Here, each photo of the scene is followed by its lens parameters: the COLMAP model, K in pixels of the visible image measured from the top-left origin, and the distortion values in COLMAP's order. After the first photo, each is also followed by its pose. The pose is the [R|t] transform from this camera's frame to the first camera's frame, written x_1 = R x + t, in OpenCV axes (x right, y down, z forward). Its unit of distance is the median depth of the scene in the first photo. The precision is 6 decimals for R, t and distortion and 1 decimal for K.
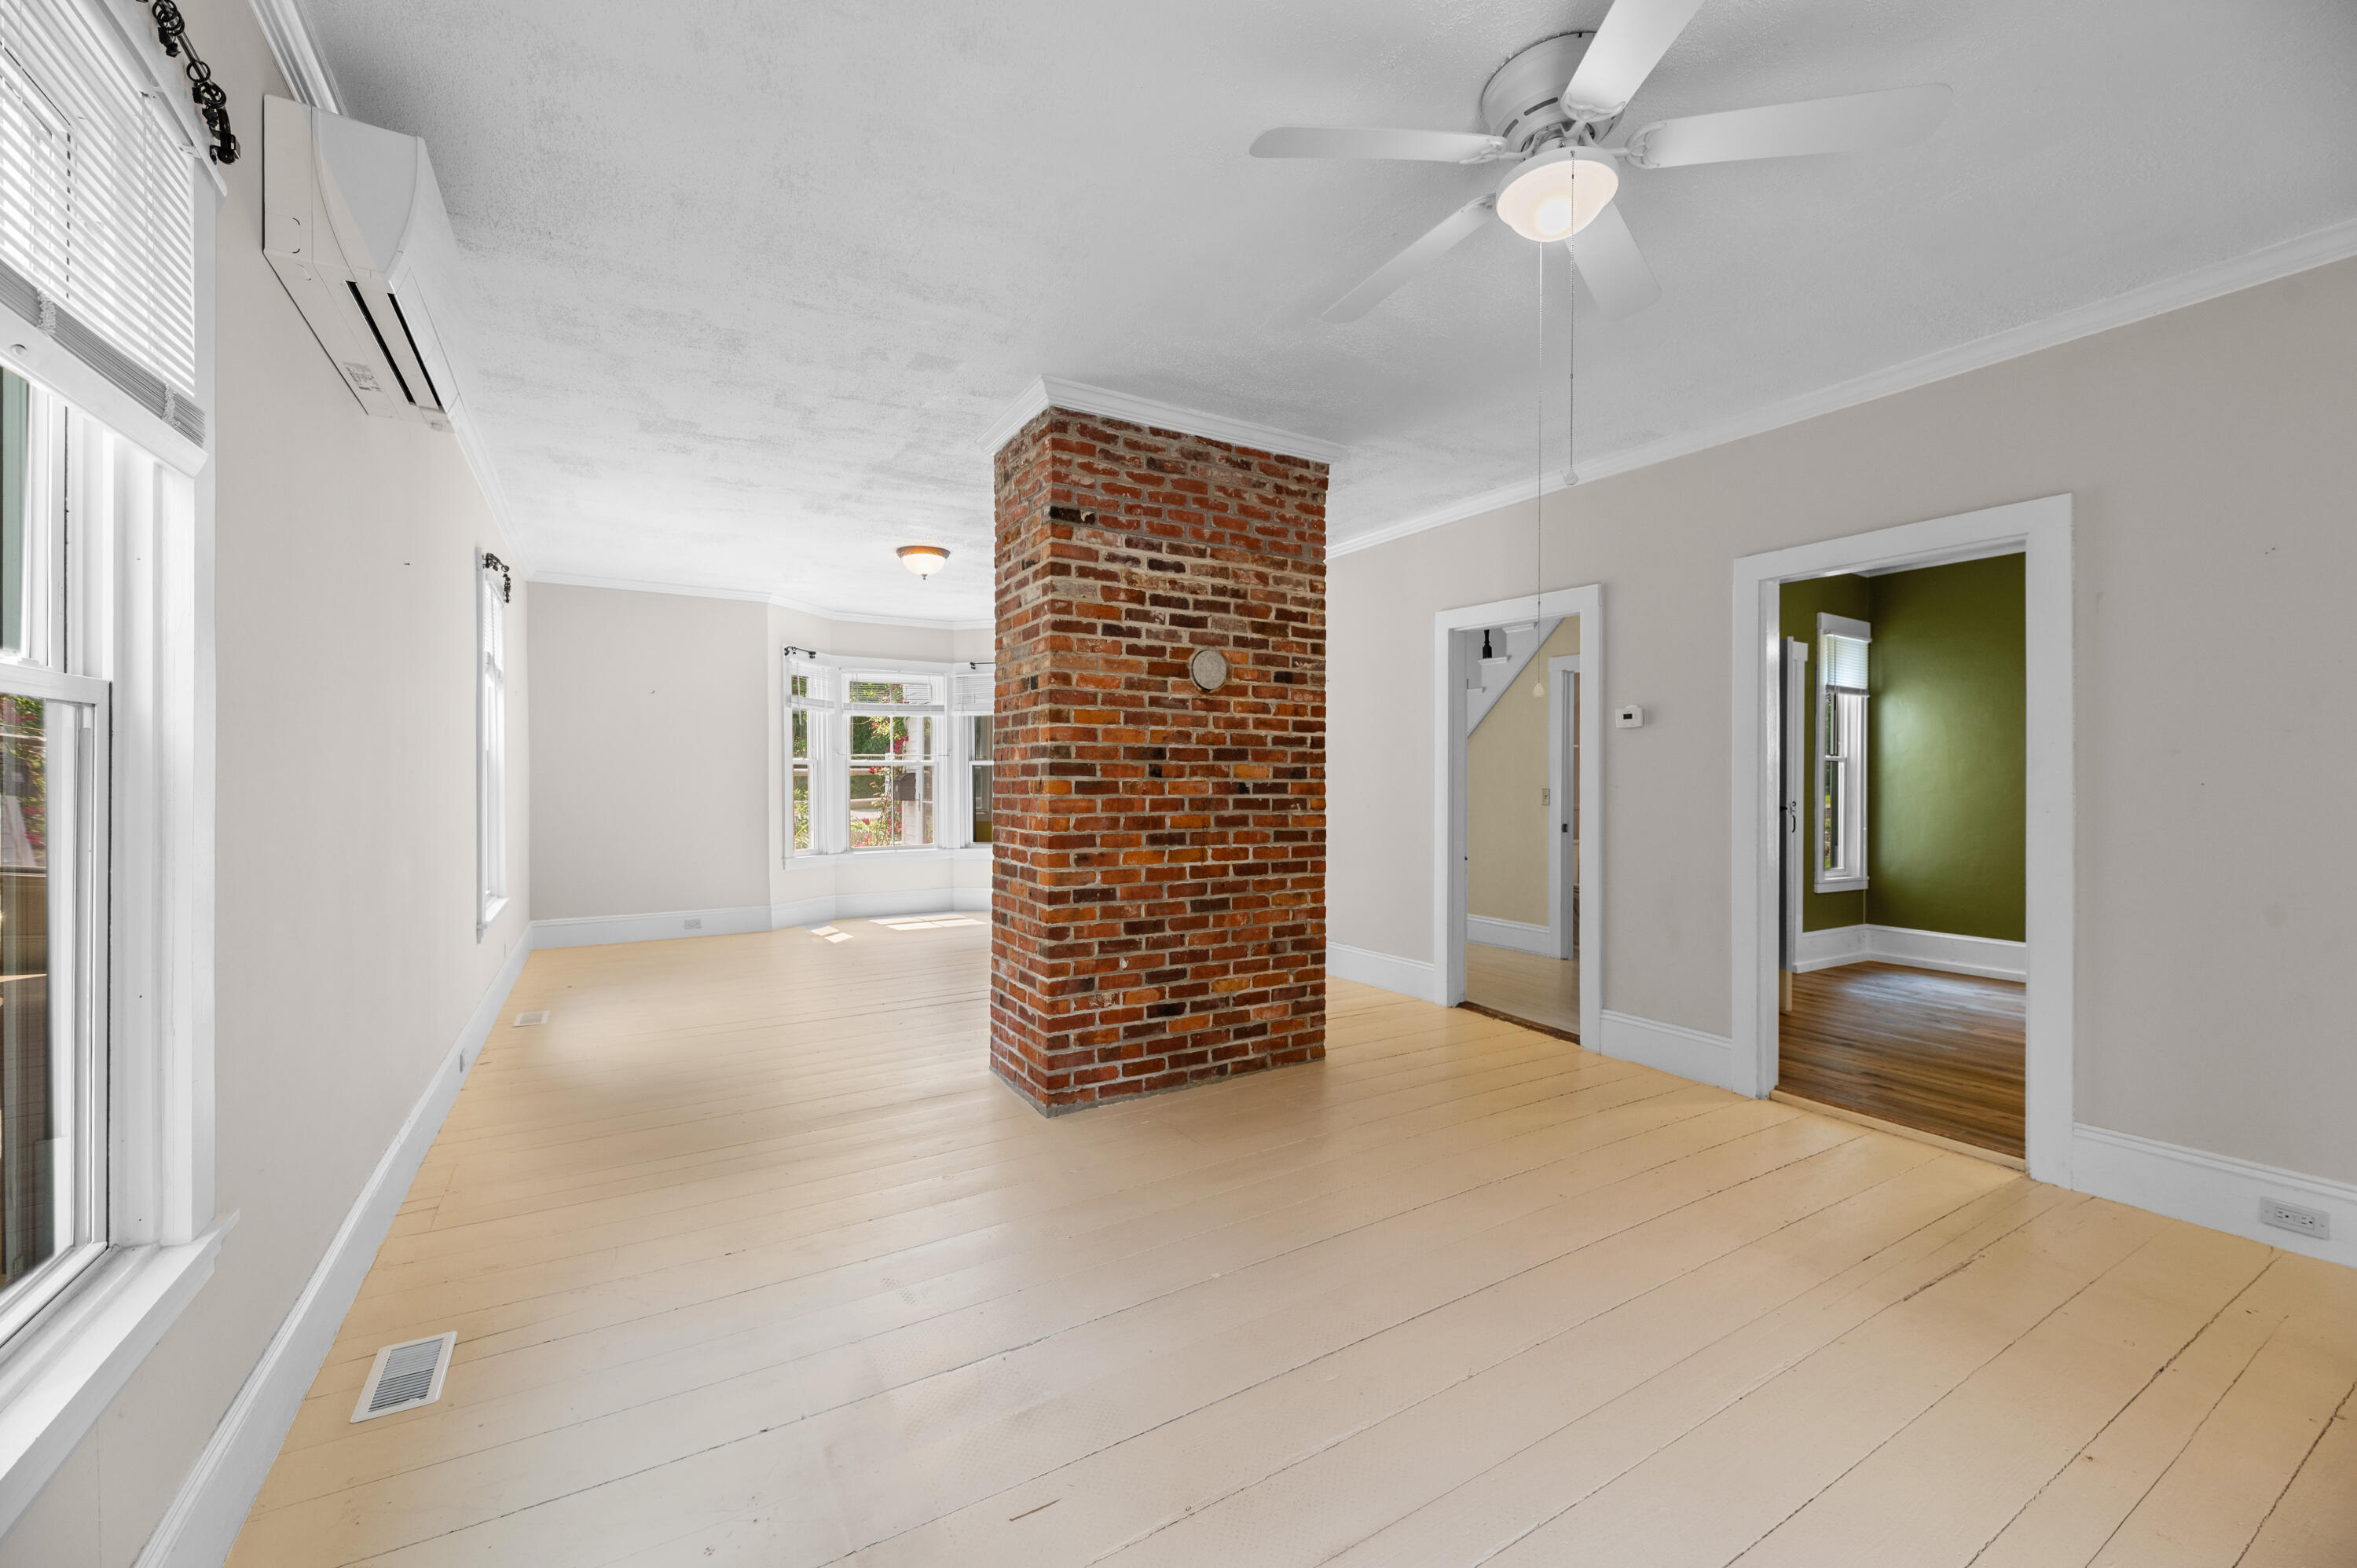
lens RADIAL K [[956.3, 0, 1174.4], [0, 956.3, 777.9], [0, 0, 1]] dist [0.001033, 0.000308]
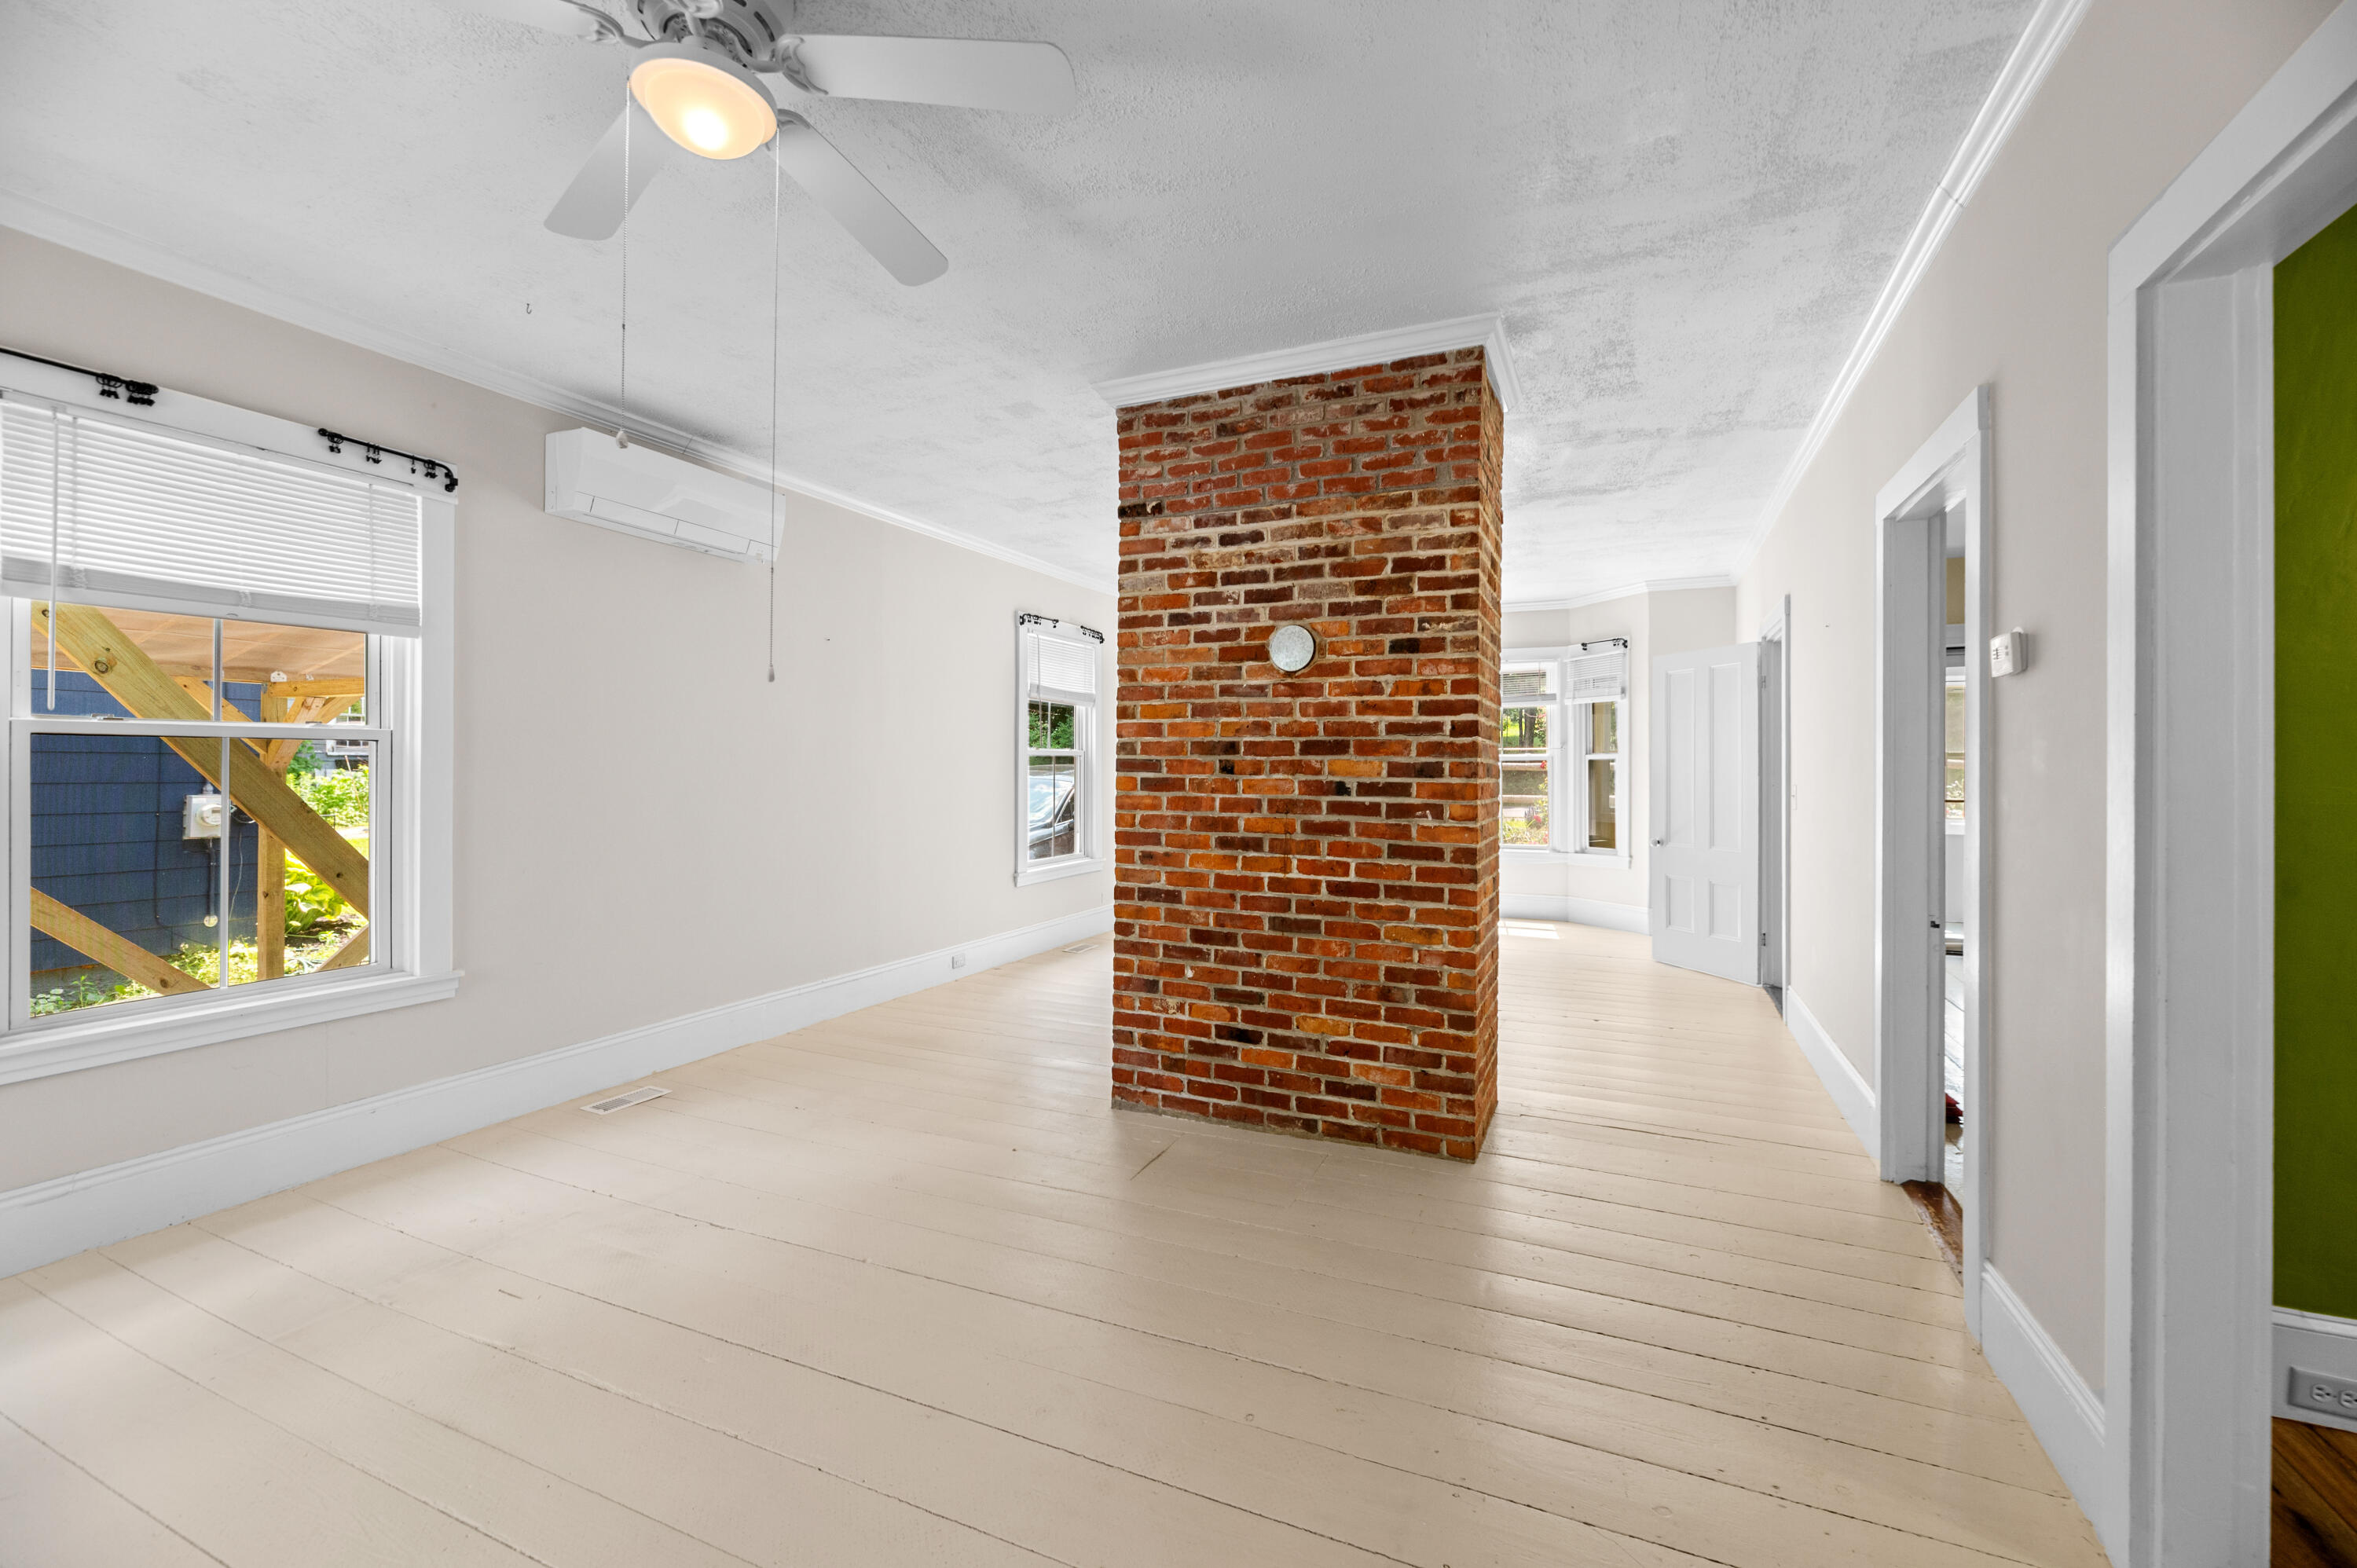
lens RADIAL K [[956.3, 0, 1167.5], [0, 956.3, 764.7], [0, 0, 1]] dist [0.001033, 0.000308]
pose [[0.572675, -0.000151, -0.819783, 0.685551], [-0.005397, 0.999978, -0.003954, -0.005724], [0.819765, 0.006688, 0.572661, 0.431679]]
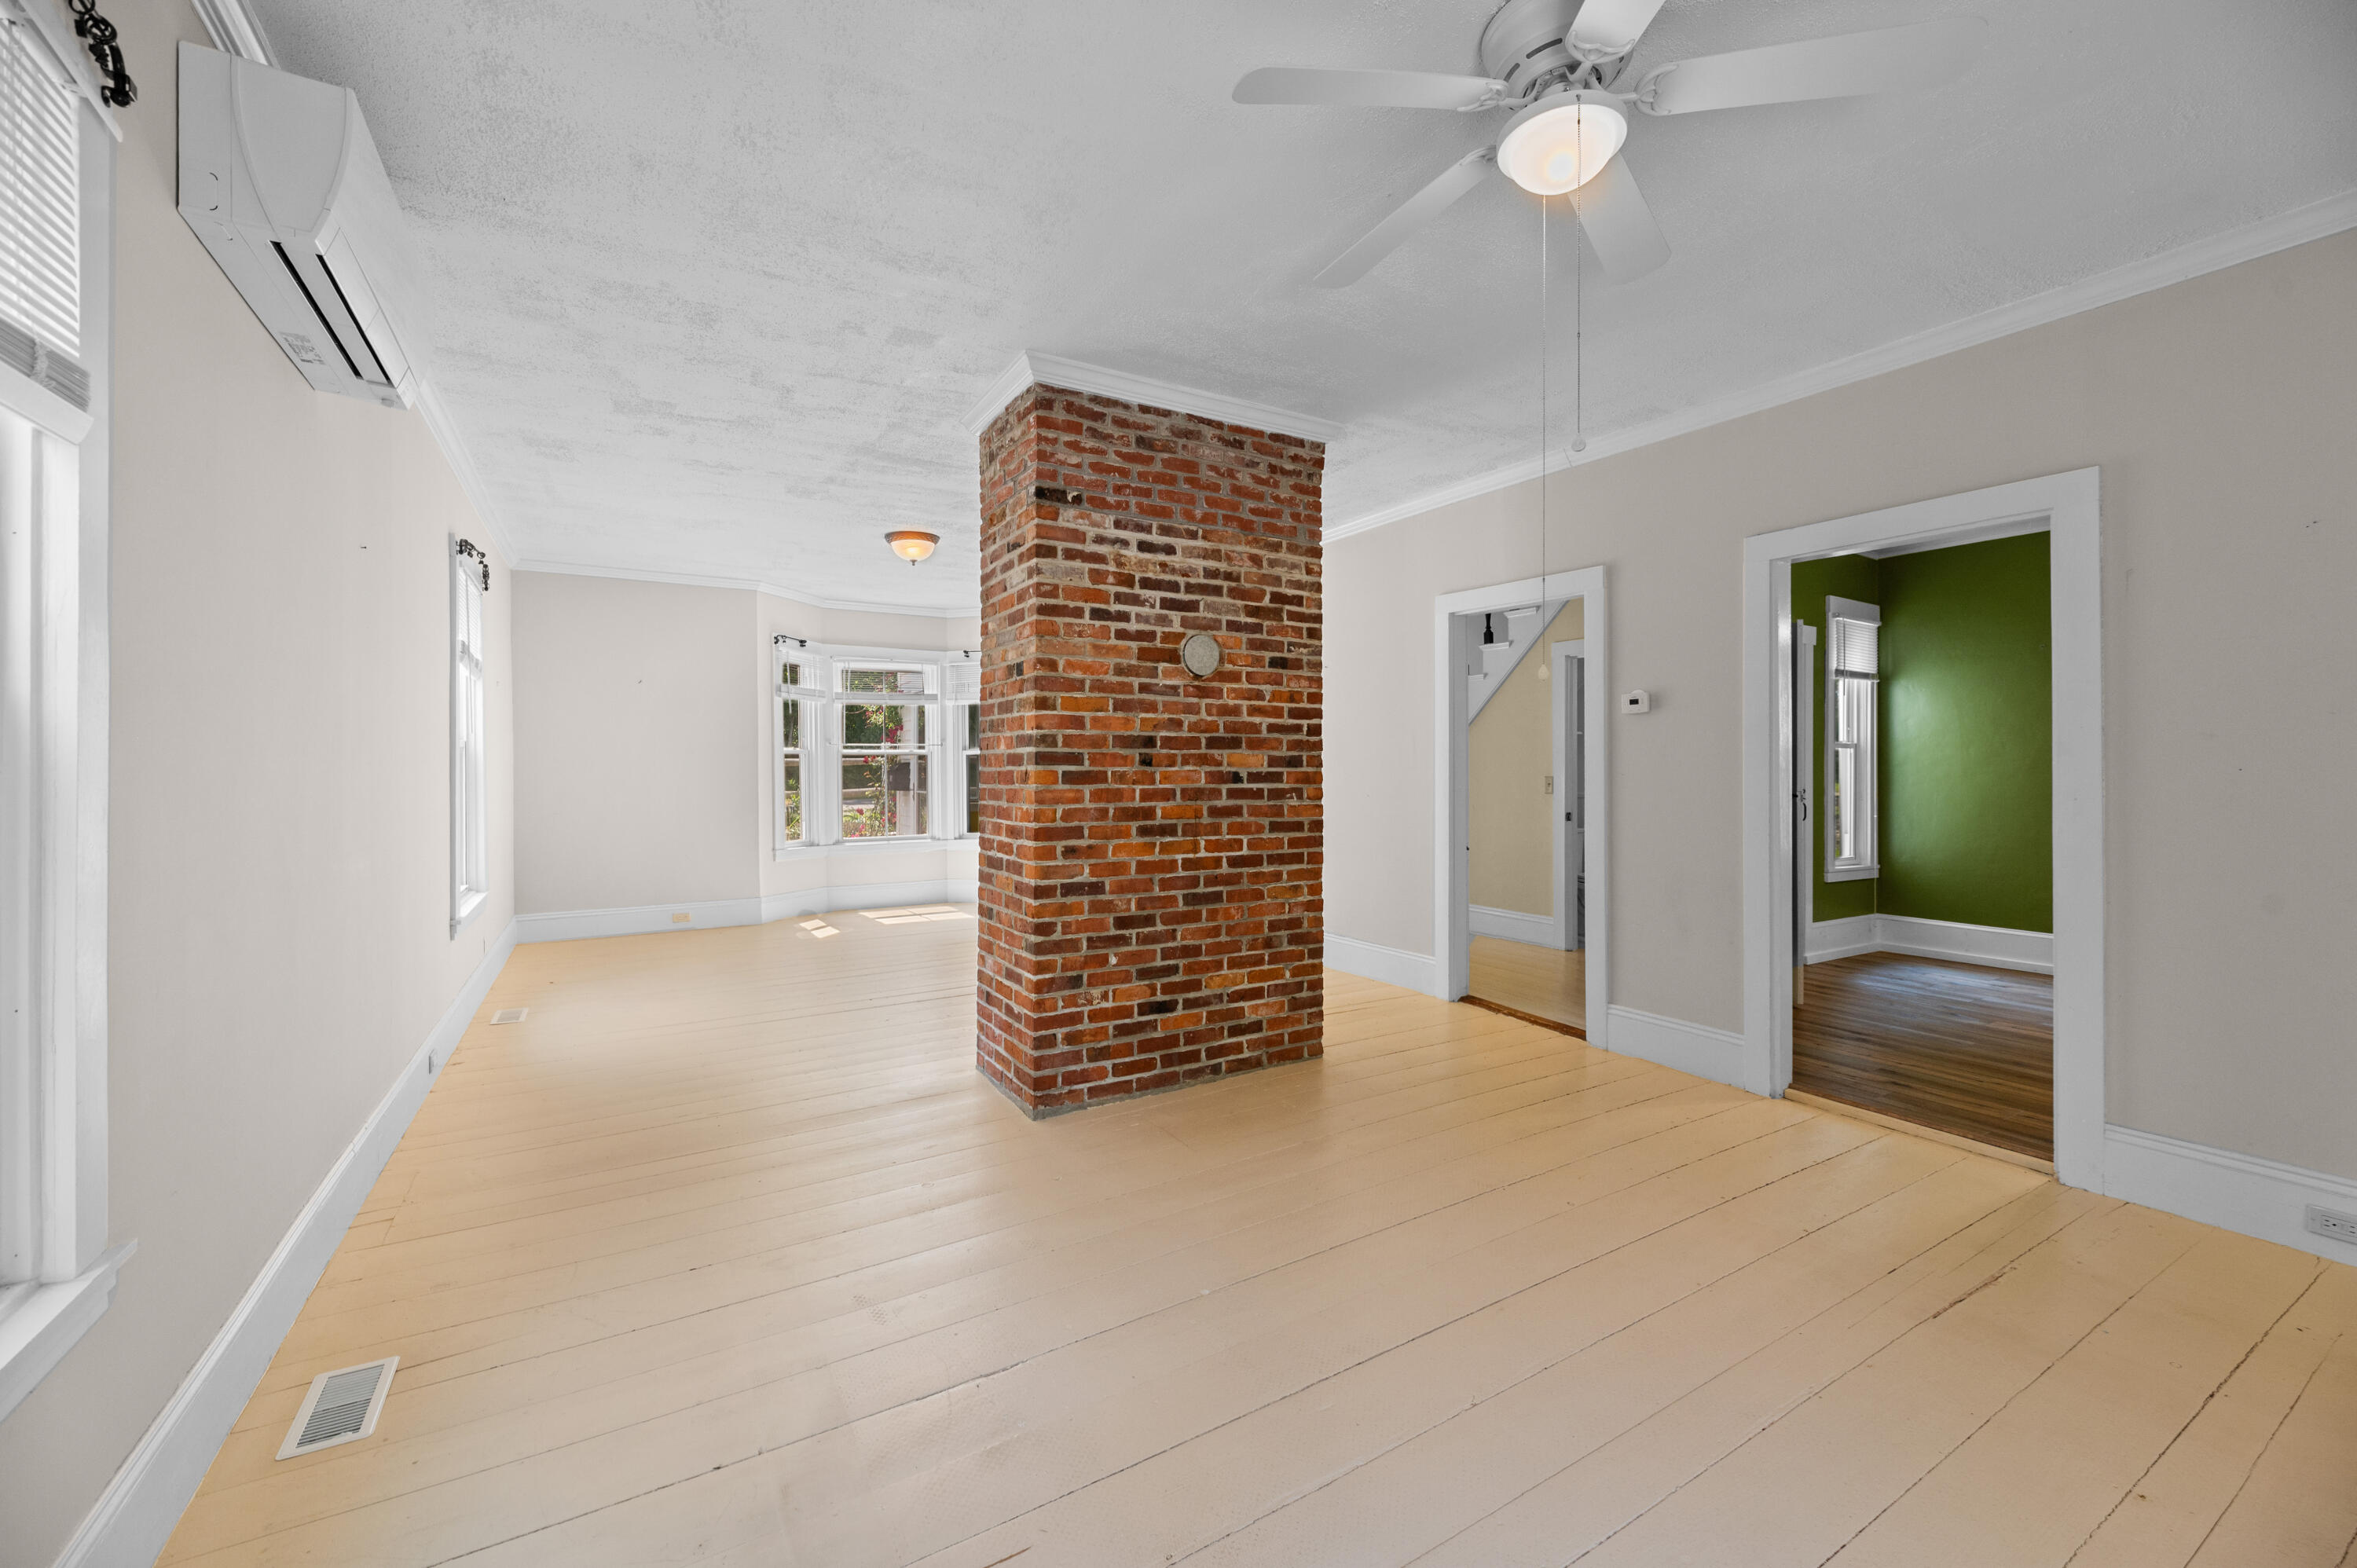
lens RADIAL K [[956.3, 0, 1172.5], [0, 956.3, 764.3], [0, 0, 1]] dist [0.001033, 0.000308]
pose [[0.999988, -0.003455, -0.003570, 0.010585], [0.003447, 0.999991, -0.002401, -0.000408], [0.003578, 0.002389, 0.999991, 0.033245]]
